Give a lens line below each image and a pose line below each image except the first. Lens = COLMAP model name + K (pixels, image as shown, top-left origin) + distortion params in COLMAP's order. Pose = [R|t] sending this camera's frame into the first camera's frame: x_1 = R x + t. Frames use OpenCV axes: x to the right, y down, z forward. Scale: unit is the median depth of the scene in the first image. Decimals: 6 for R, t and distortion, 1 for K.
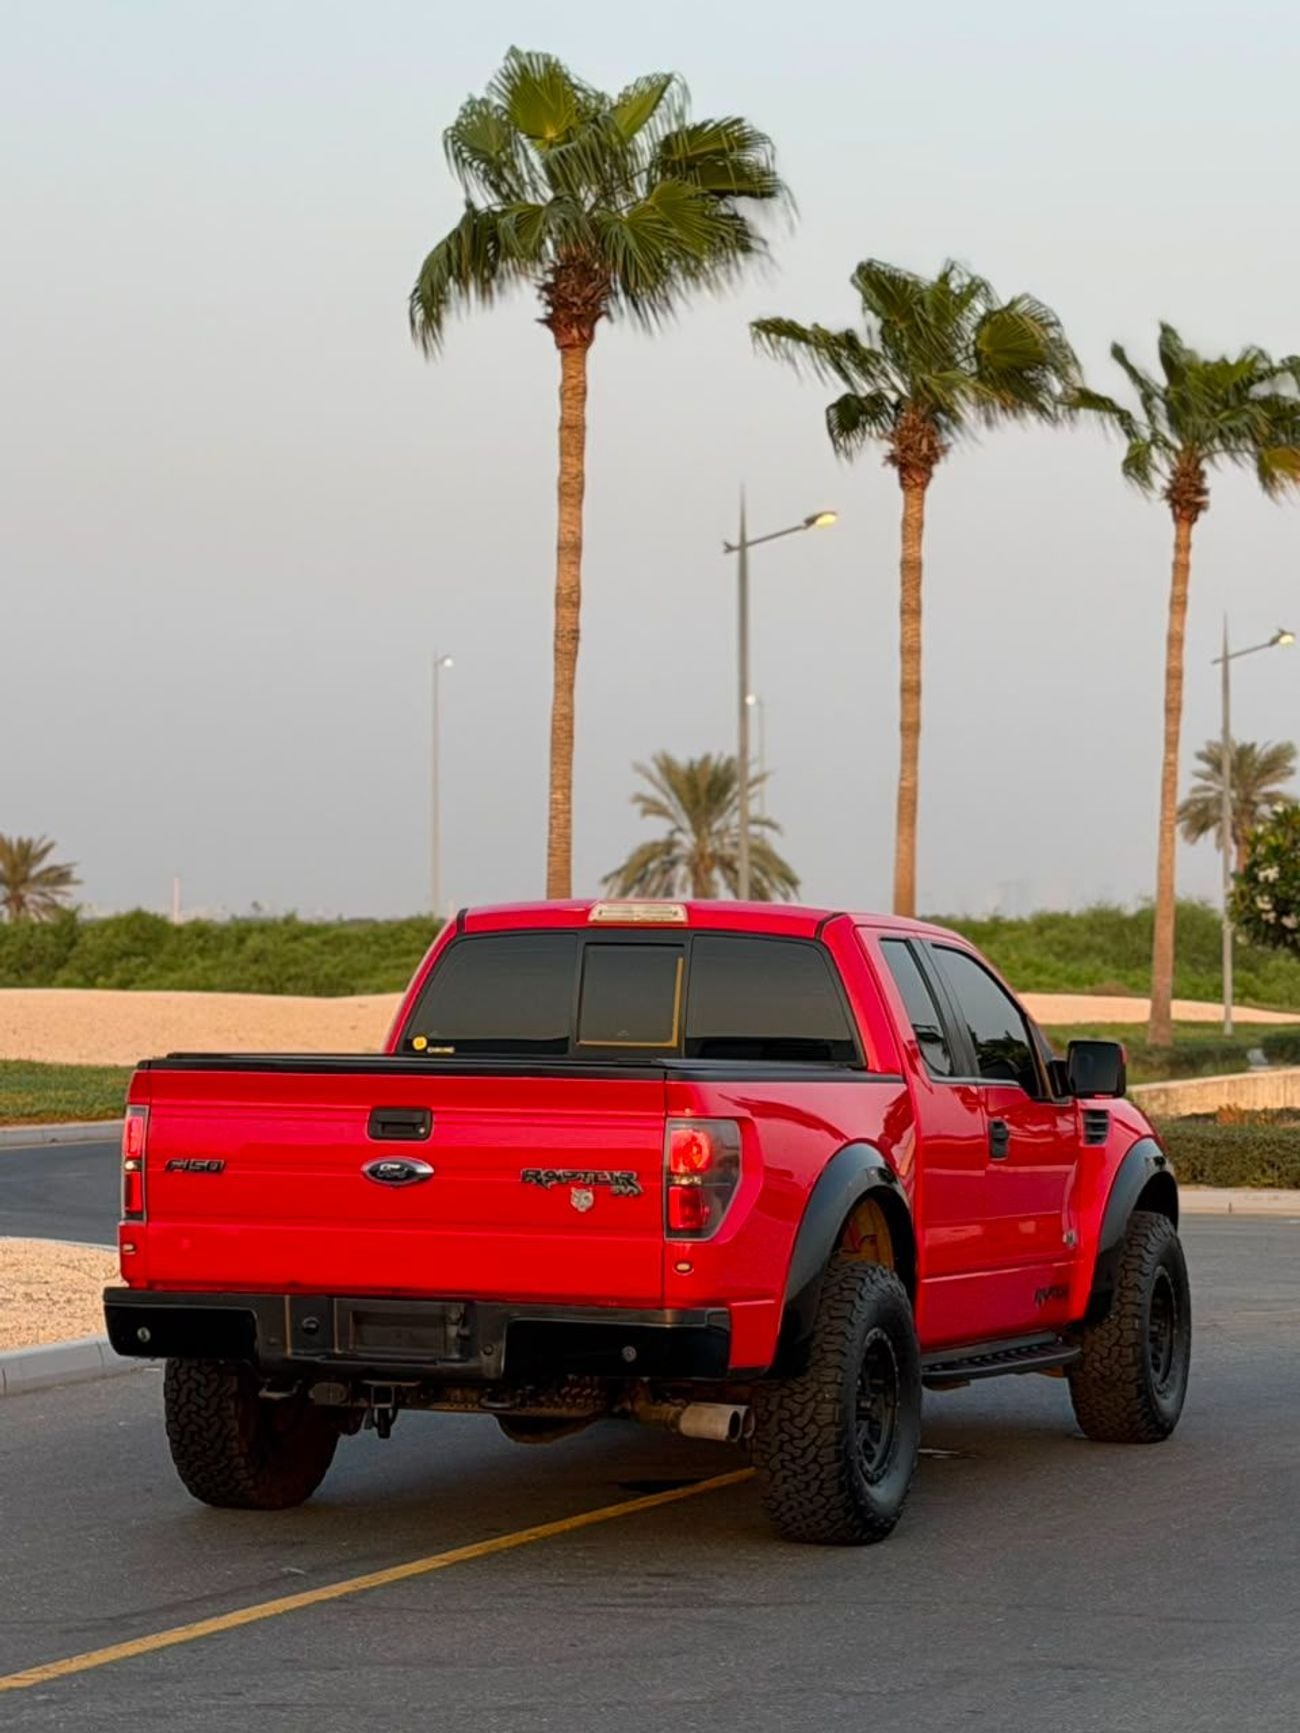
lens RADIAL K [[5258.1, 0, 651.5], [0, 5258.1, 810.3], [0, 0, 1]] dist [0.024488, -0.701183]
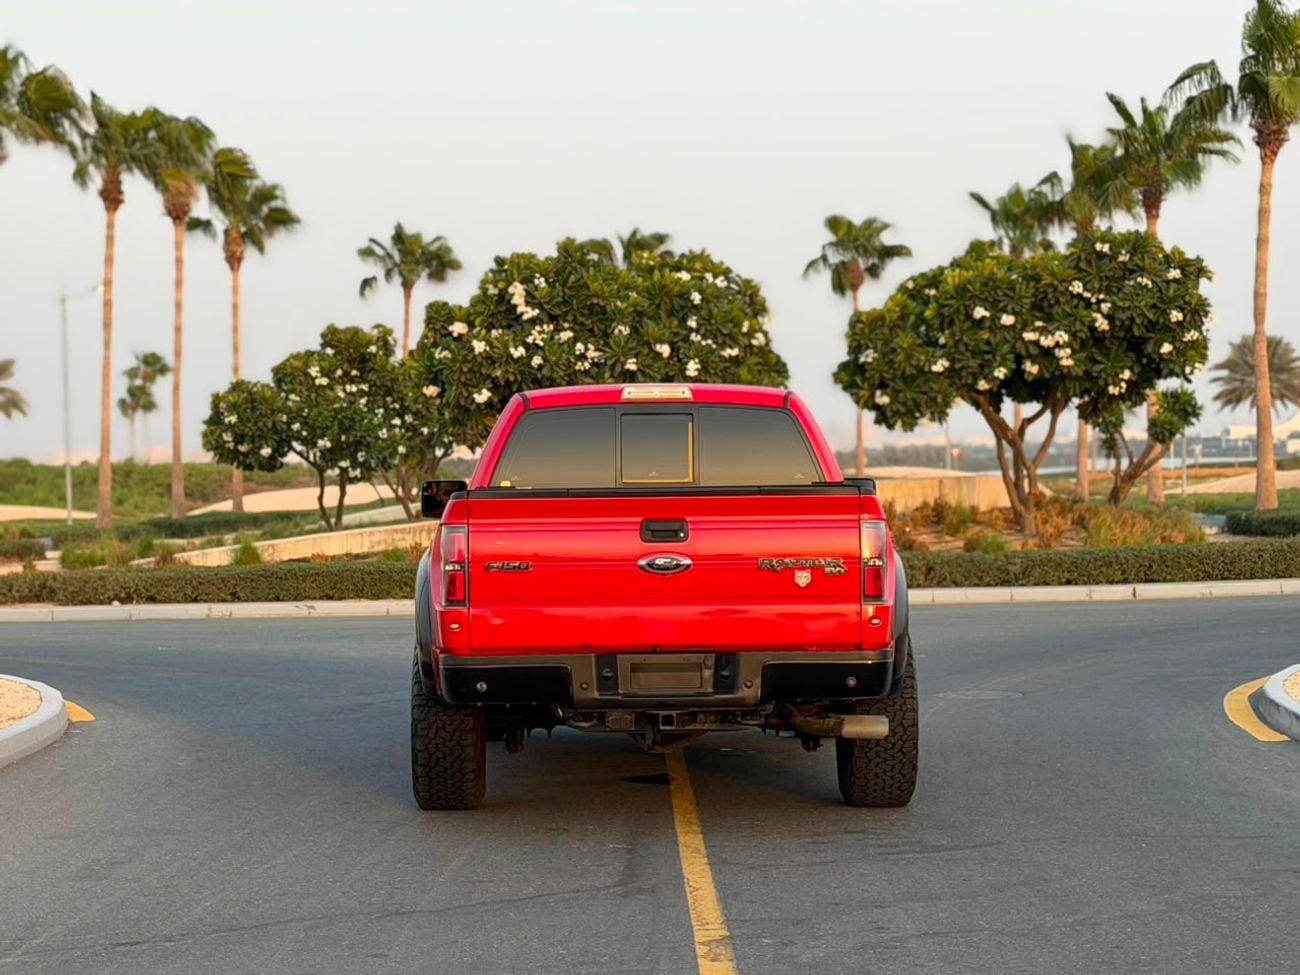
lens RADIAL K [[2889.7, 0, 631.4], [0, 2889.7, 423.9], [0, 0, 1]] dist [0.278104, 0.248425]
pose [[0.908569, -0.011156, 0.417585, -0.379312], [0.010135, 0.999938, 0.004662, 0.026418], [-0.417611, -0.000003, 0.908626, 0.283703]]
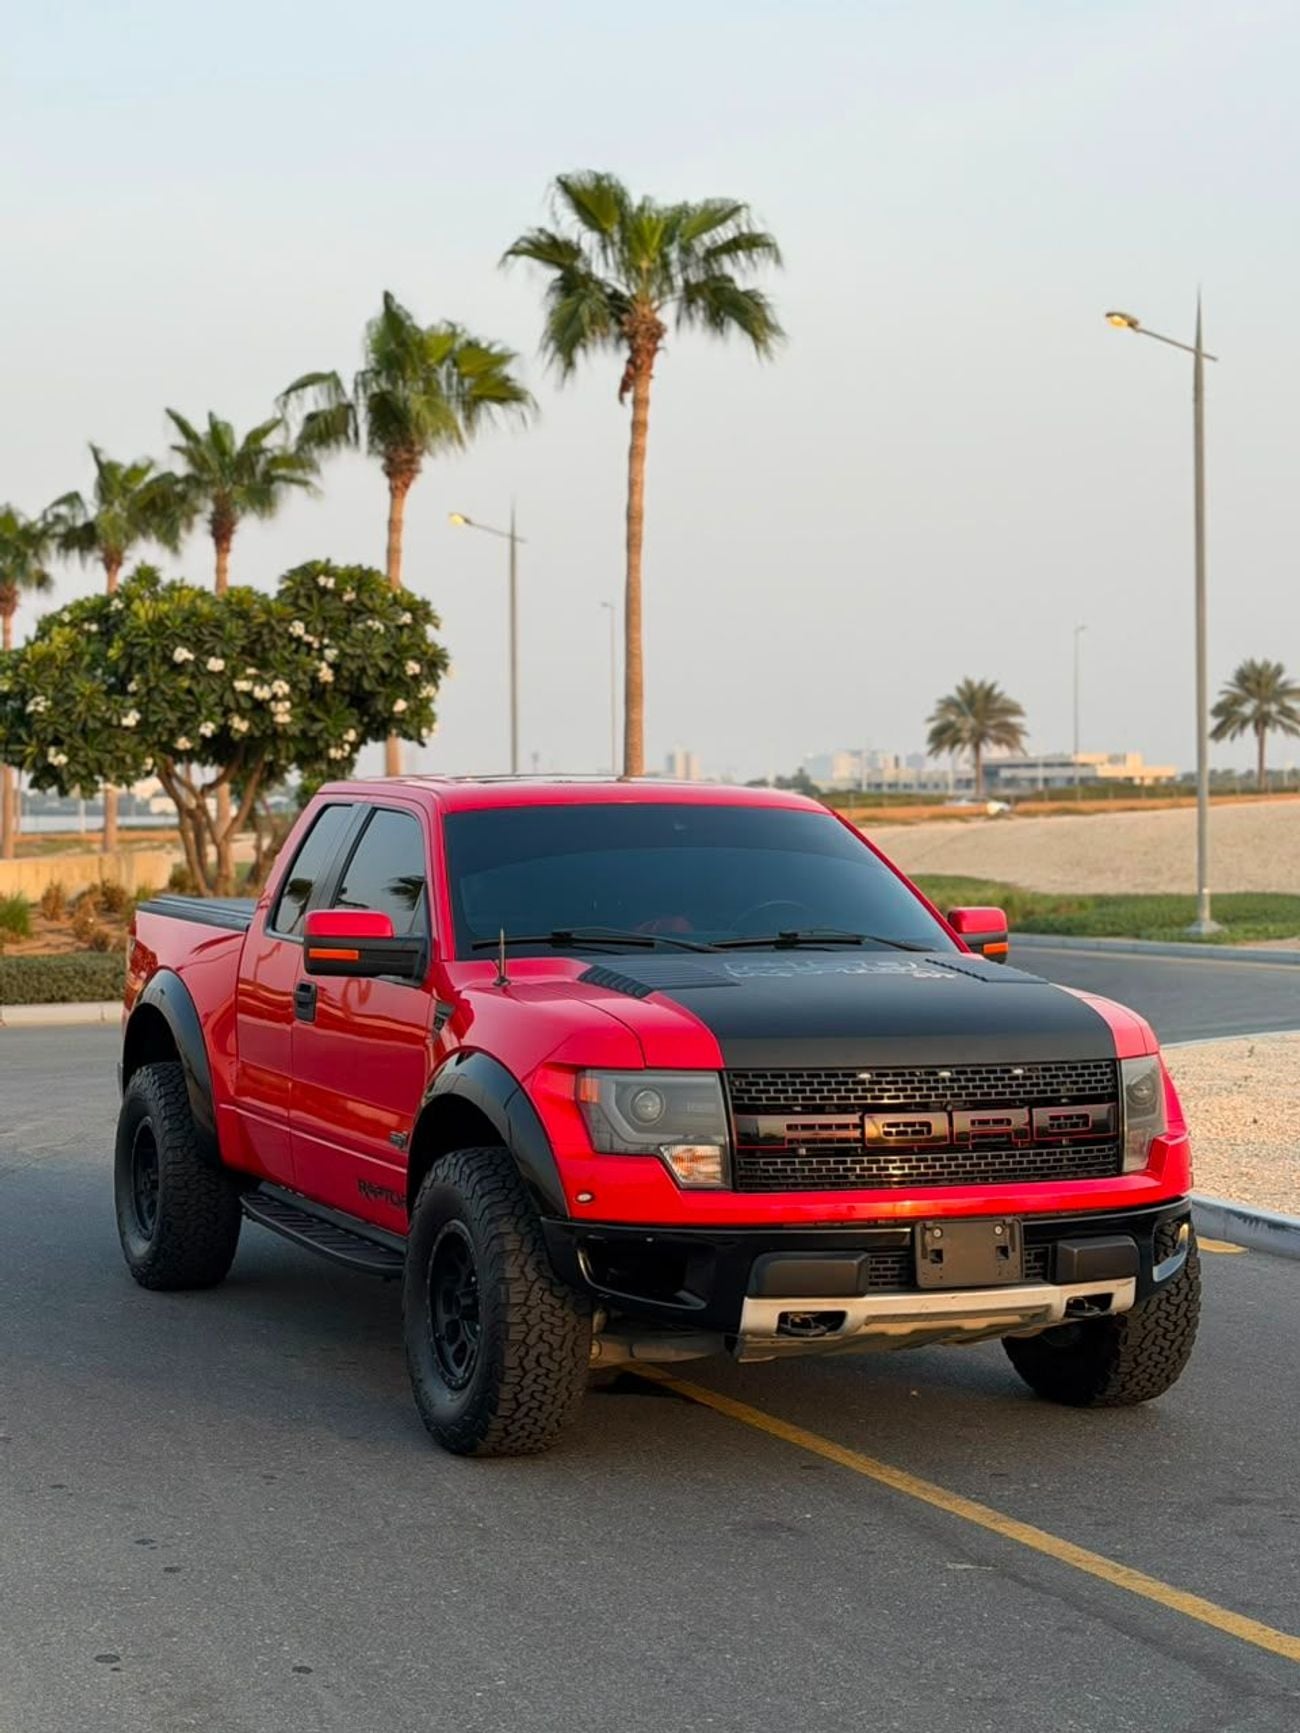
lens RADIAL K [[3064.2, 0, 650.0], [0, 3064.2, 866.5], [0, 0, 1]] dist [0.086791, 0.072263]
pose [[0.670691, -0.018473, 0.741506, -0.424217], [-0.010285, 0.999362, 0.034200, 0.019503], [-0.741665, -0.030564, 0.670074, 0.605345]]
